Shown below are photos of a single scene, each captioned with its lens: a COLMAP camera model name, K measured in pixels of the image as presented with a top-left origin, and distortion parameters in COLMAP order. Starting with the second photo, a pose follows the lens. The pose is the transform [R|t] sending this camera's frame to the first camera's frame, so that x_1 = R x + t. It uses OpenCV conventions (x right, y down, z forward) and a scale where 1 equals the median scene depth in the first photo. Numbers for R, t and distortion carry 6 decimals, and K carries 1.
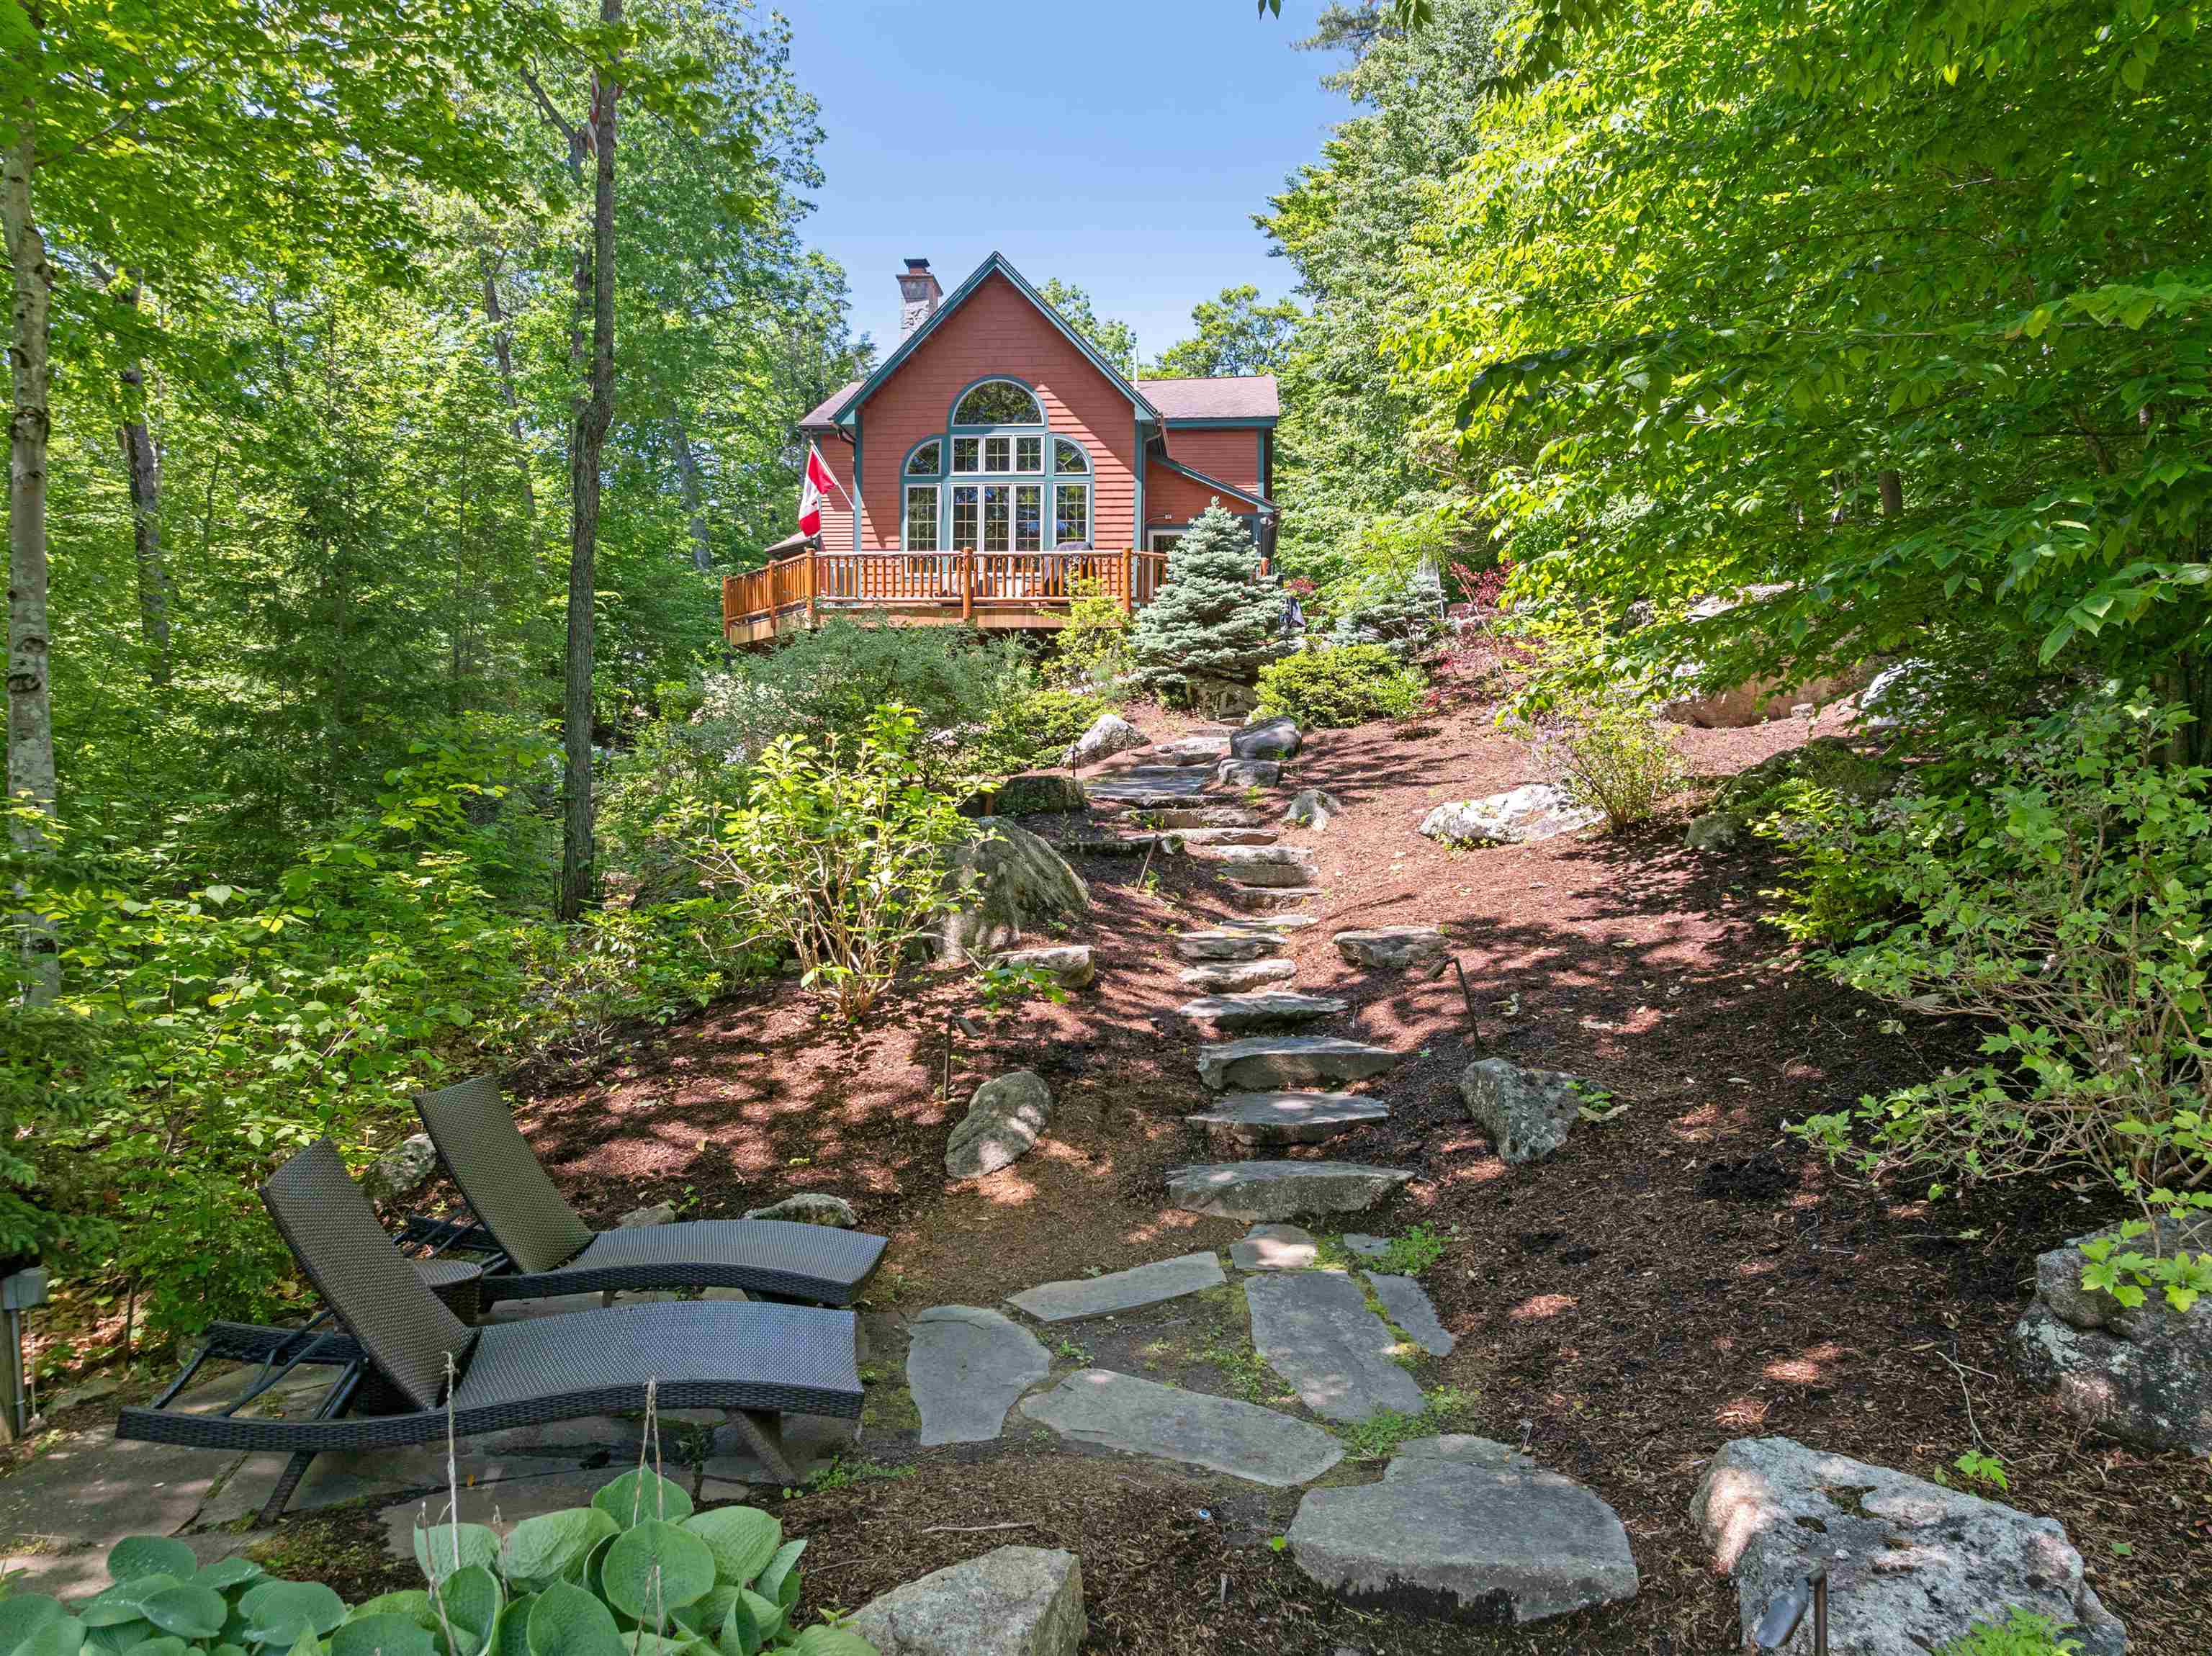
lens RADIAL K [[1555.1, 0, 1106.0], [0, 1555.1, 828.0], [0, 0, 1]] dist [-0.032770, -0.005909]
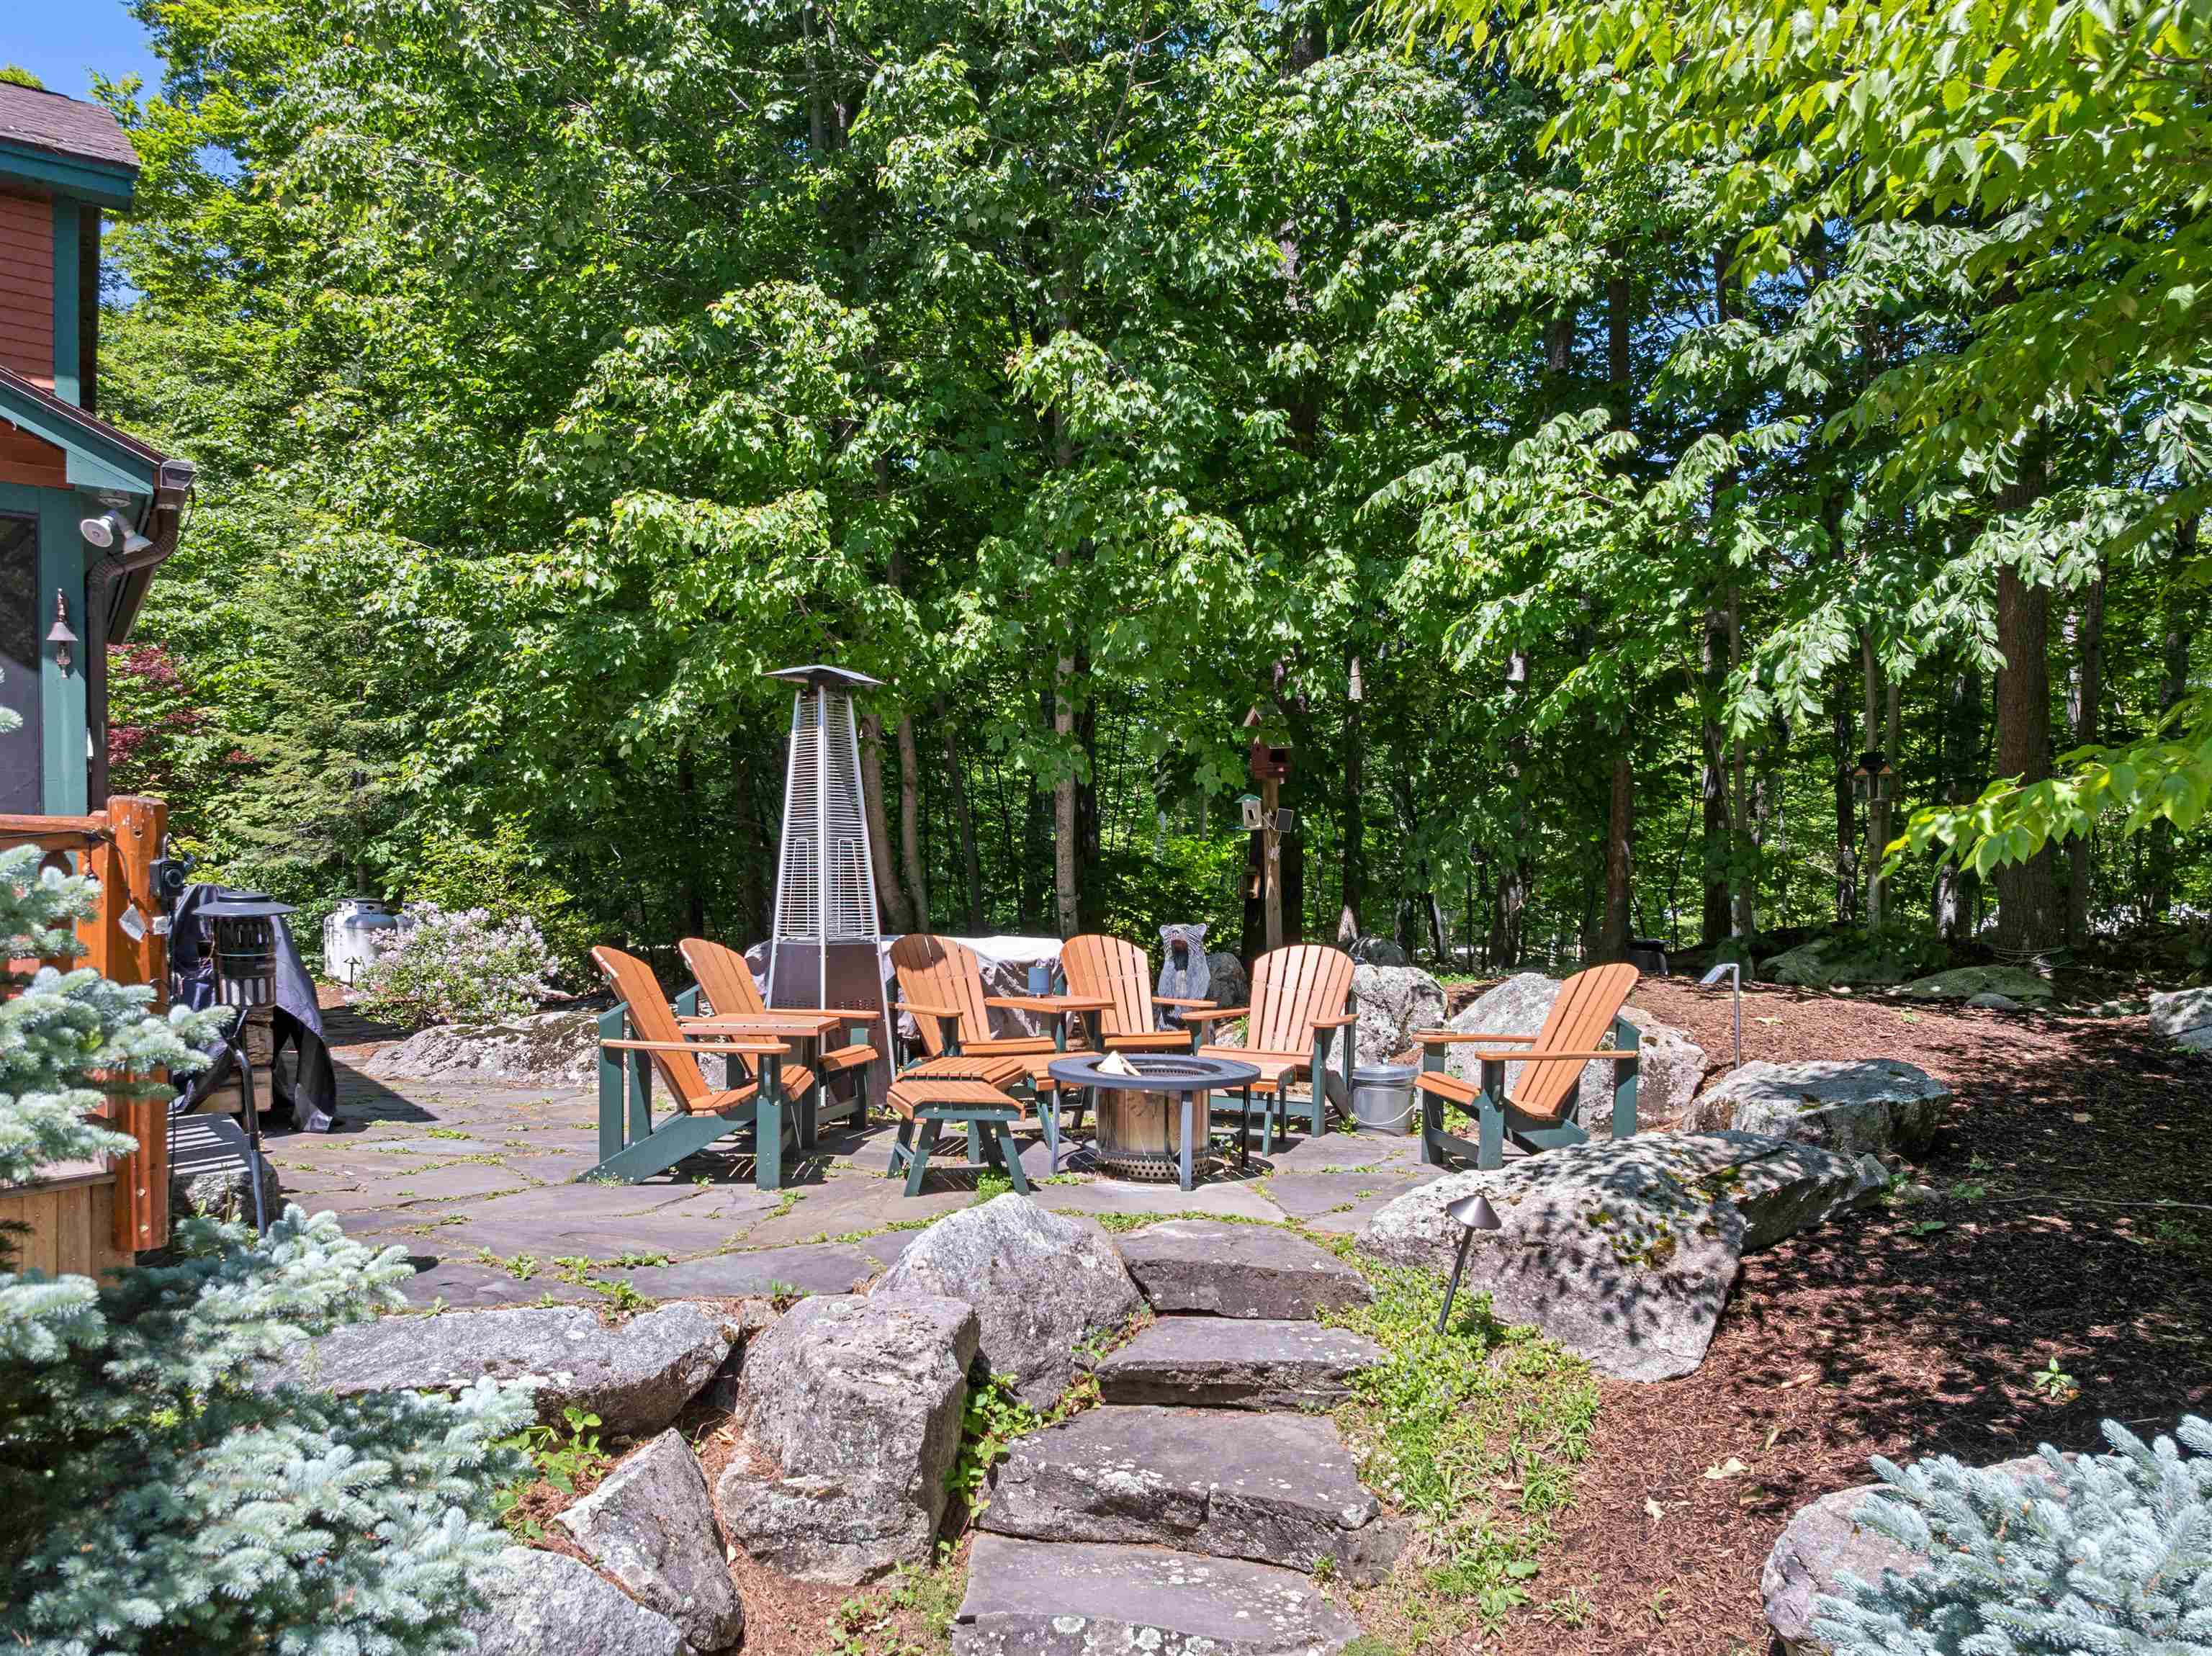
lens RADIAL K [[1608.9, 0, 1105.3], [0, 1608.9, 979.4], [0, 0, 1]] dist [-0.023634, -0.001265]
pose [[0.774619, -0.017235, 0.632193, 0.074642], [-0.013710, 0.998936, 0.044032, -0.158790], [-0.632279, -0.042775, 0.773559, 0.795826]]
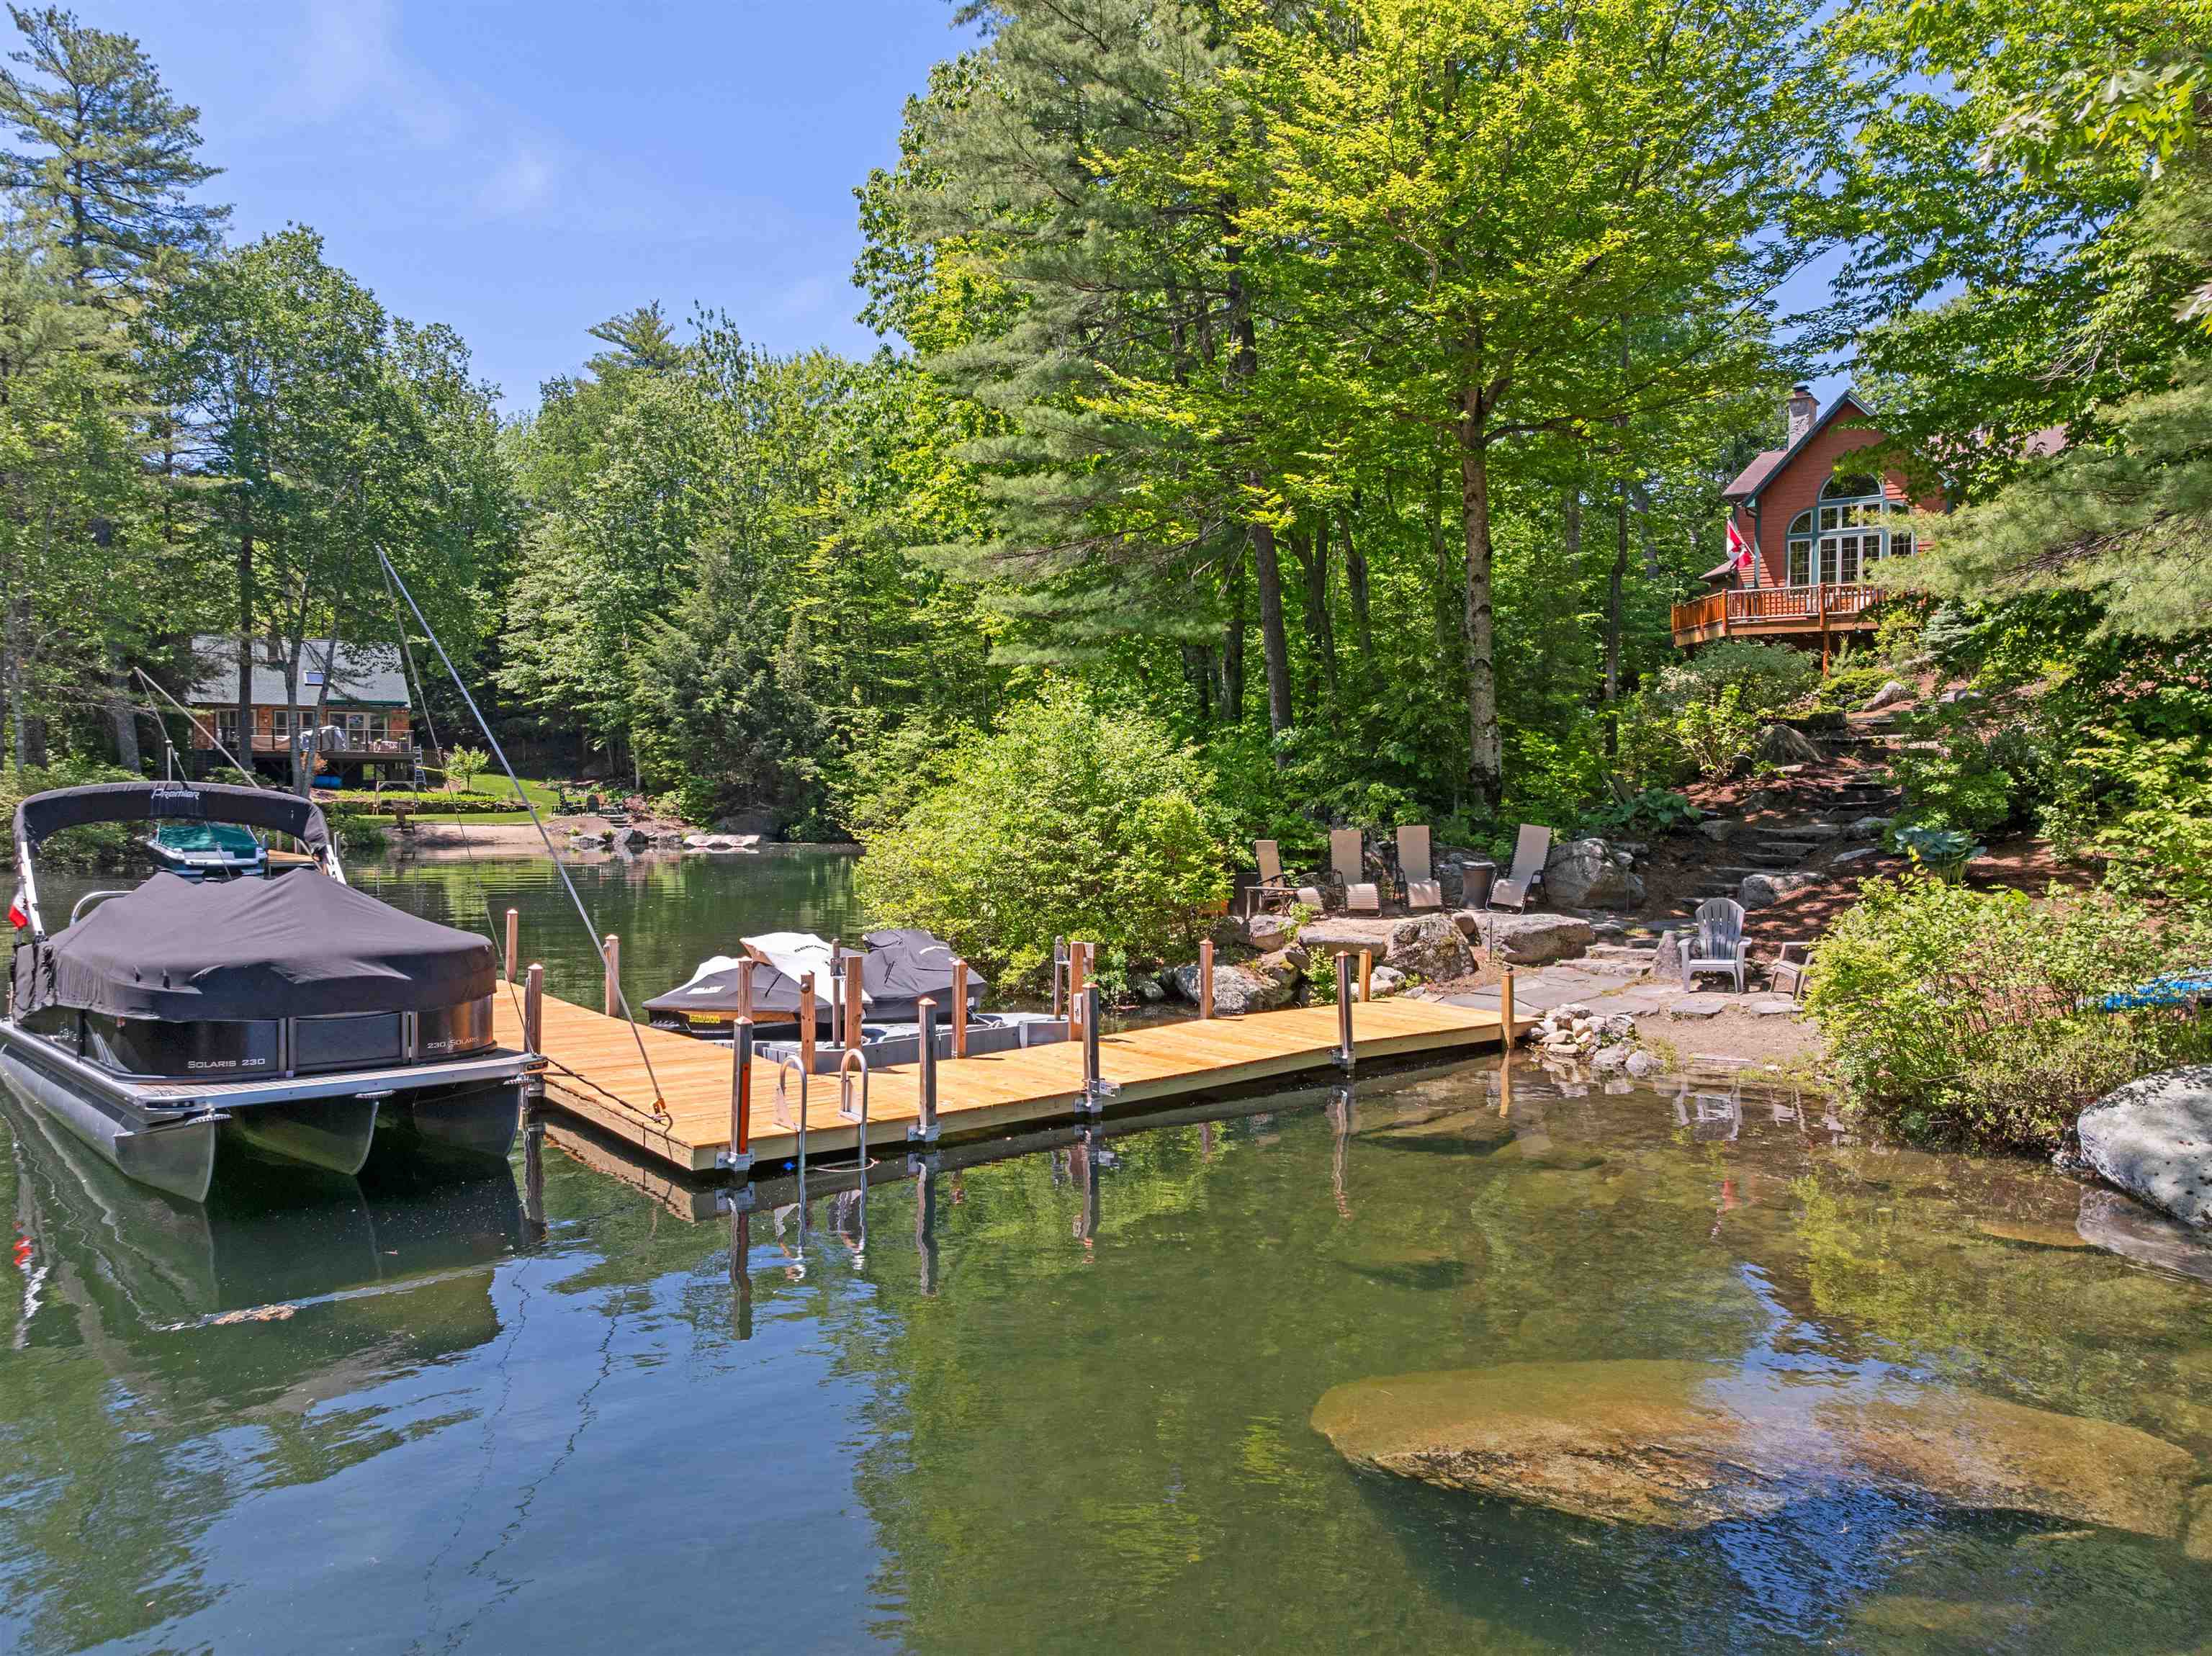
lens RADIAL K [[1558.7, 0, 1106.0], [0, 1558.7, 828.0], [0, 0, 1]] dist [-0.013224, -0.067062]
pose [[0.832973, 0.011690, -0.553190, 0.180166], [-0.002642, 0.999849, 0.017150, 0.052203], [0.553307, -0.012824, 0.832879, -0.761901]]
